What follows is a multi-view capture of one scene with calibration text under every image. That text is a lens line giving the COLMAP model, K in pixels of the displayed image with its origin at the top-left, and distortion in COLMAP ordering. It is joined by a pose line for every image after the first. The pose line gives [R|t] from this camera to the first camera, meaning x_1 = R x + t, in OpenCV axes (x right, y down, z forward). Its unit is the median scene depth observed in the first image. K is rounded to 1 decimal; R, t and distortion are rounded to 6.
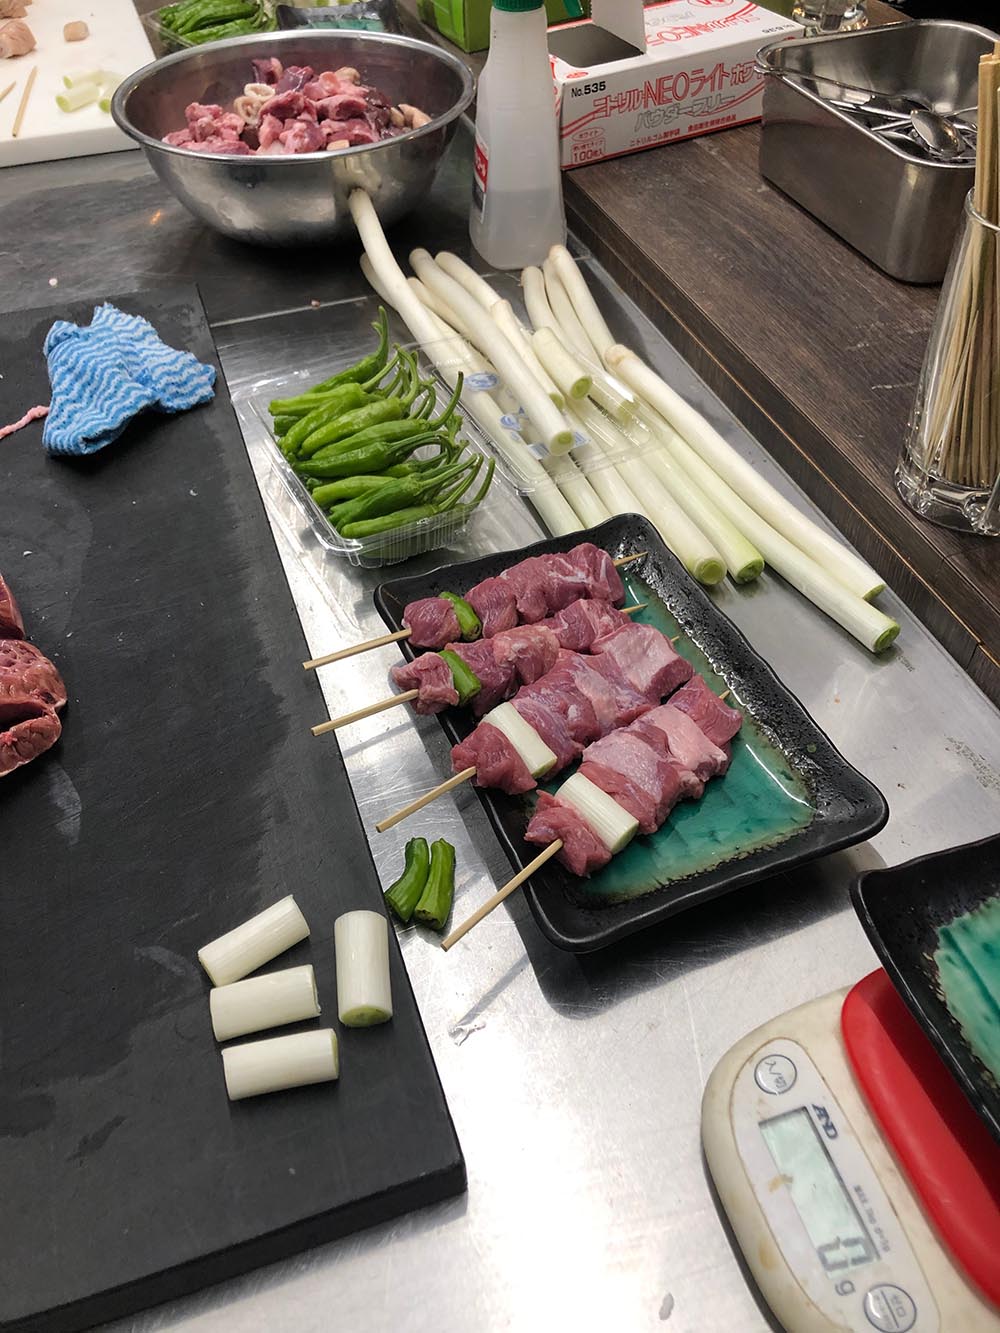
lens RADIAL K [[1109.8, 0, 500.0], [0, 1109.8, 666.5], [0, 0, 1]] dist [0.008182, 0.012556]
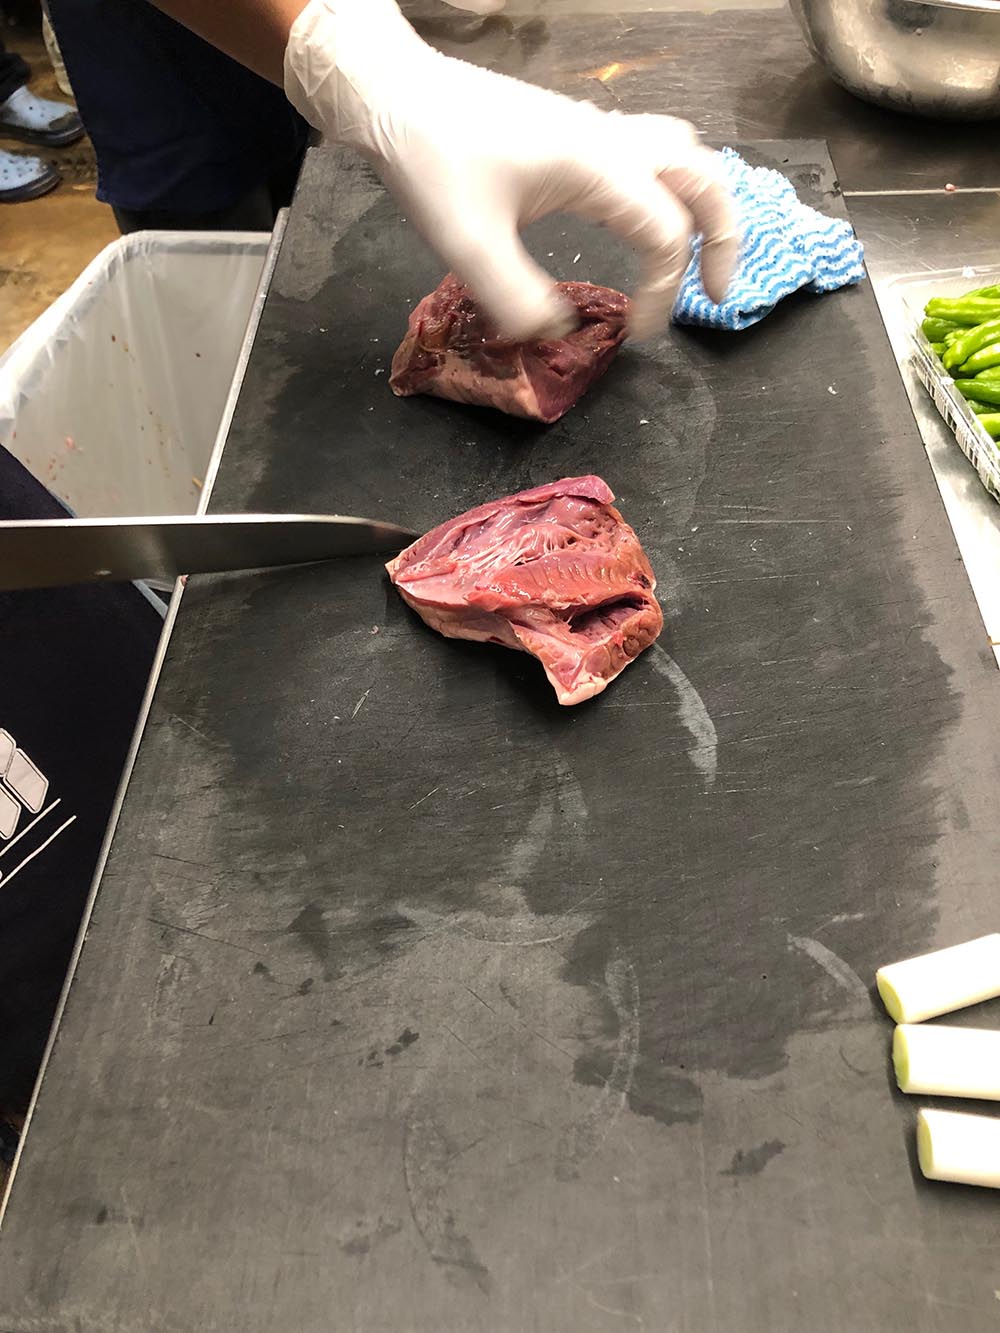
lens RADIAL K [[1109.8, 0, 500.0], [0, 1109.8, 666.5], [0, 0, 1]] dist [0.008182, 0.012556]
pose [[0.937357, 0.264359, -0.226882, -0.297489], [-0.241904, 0.962579, 0.122160, 0.006108], [0.250686, -0.059624, 0.966231, 0.108178]]
